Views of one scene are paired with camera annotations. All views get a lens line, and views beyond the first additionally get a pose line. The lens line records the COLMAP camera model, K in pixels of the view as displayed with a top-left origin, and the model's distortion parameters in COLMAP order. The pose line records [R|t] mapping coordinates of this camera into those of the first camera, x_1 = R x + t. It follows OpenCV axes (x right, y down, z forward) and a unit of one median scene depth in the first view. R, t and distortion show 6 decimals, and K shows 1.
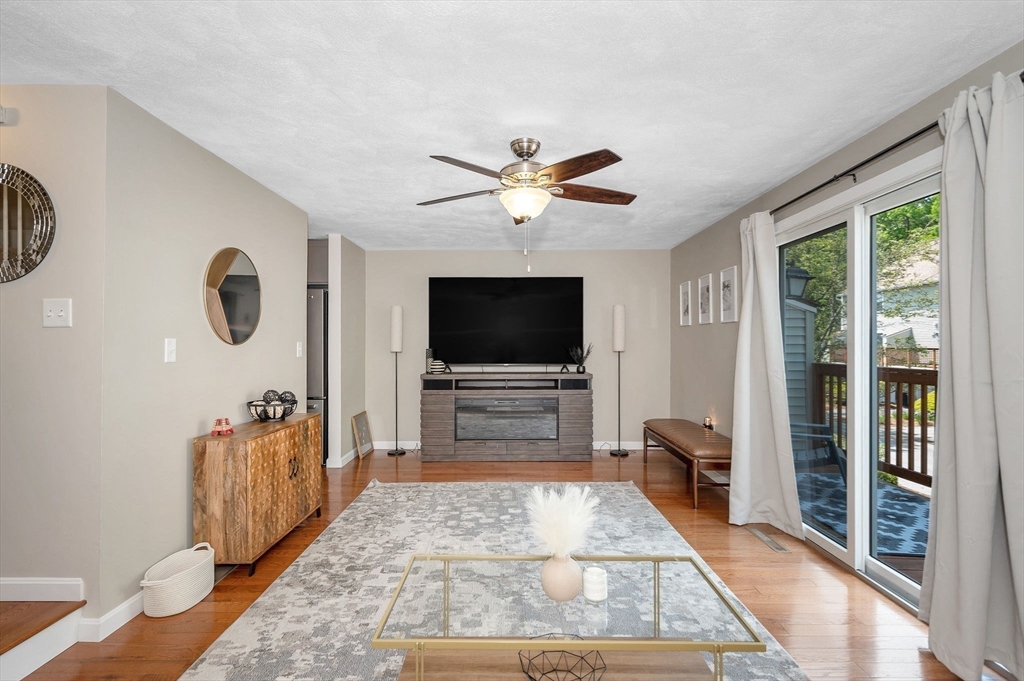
lens RADIAL K [[427.8, 0, 509.5], [0, 427.8, 338.3], [0, 0, 1]] dist [0.001844, -0.000570]
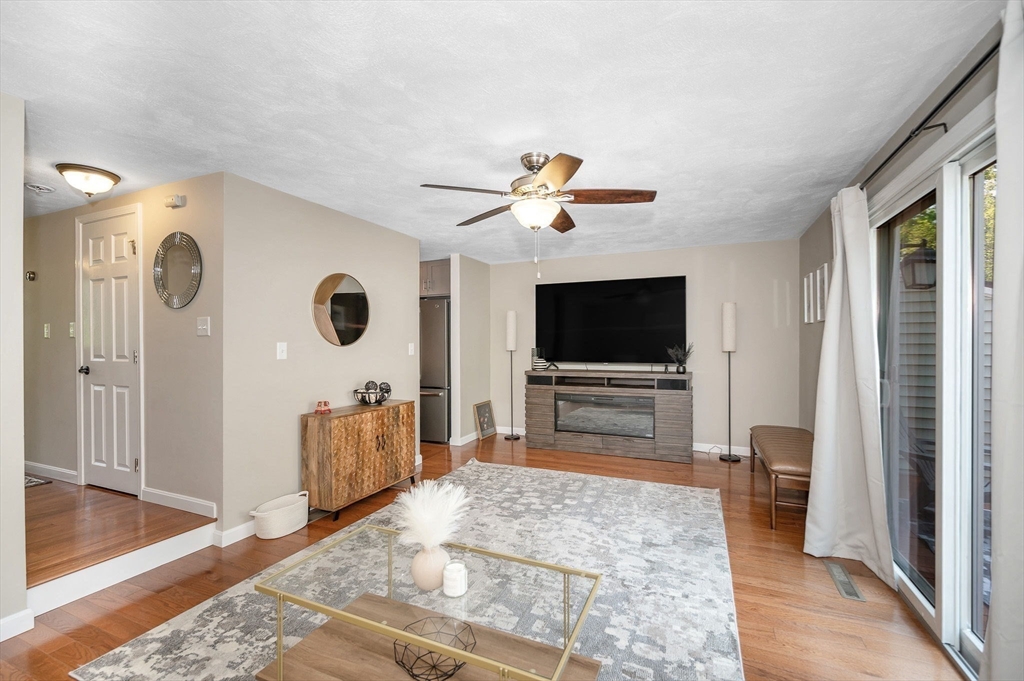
lens RADIAL K [[385.2, 0, 521.6], [0, 385.2, 340.1], [0, 0, 1]] dist [-0.000797, -0.000189]
pose [[0.933331, -0.003700, -0.358997, 0.293112], [0.006466, 0.999958, 0.006505, -0.007653], [0.358958, -0.008392, 0.933316, 0.078946]]
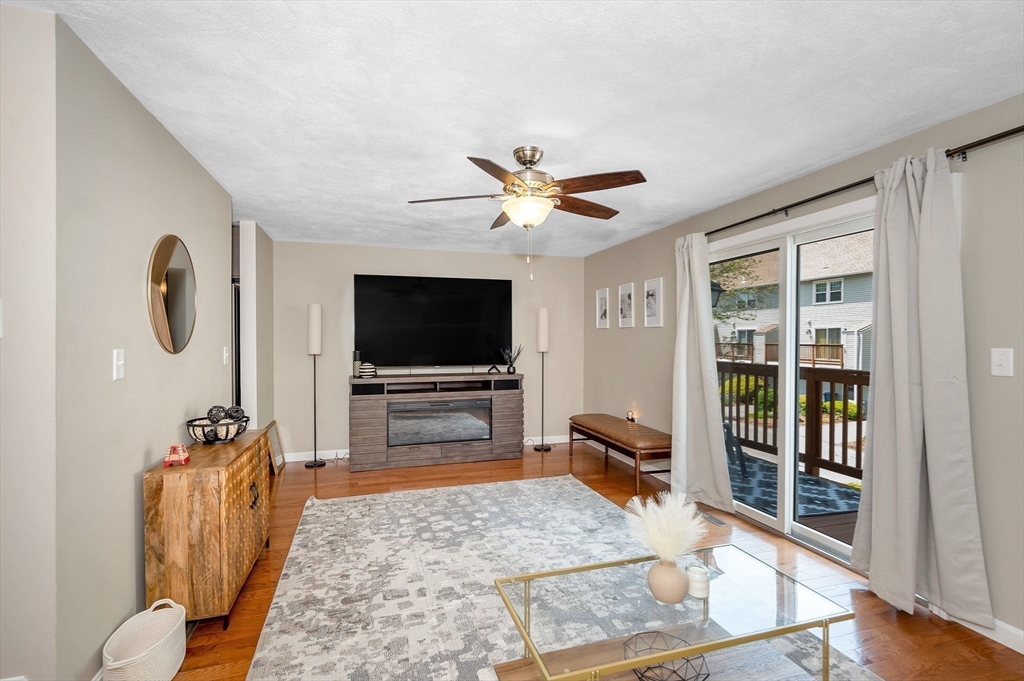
lens RADIAL K [[421.7, 0, 507.9], [0, 421.7, 341.5], [0, 0, 1]] dist [0.000926, 0.000073]
pose [[0.963745, -0.000751, 0.266825, -0.231060], [-0.002915, 0.999907, 0.013340, -0.019899], [-0.266810, -0.013634, 0.963653, 0.046454]]
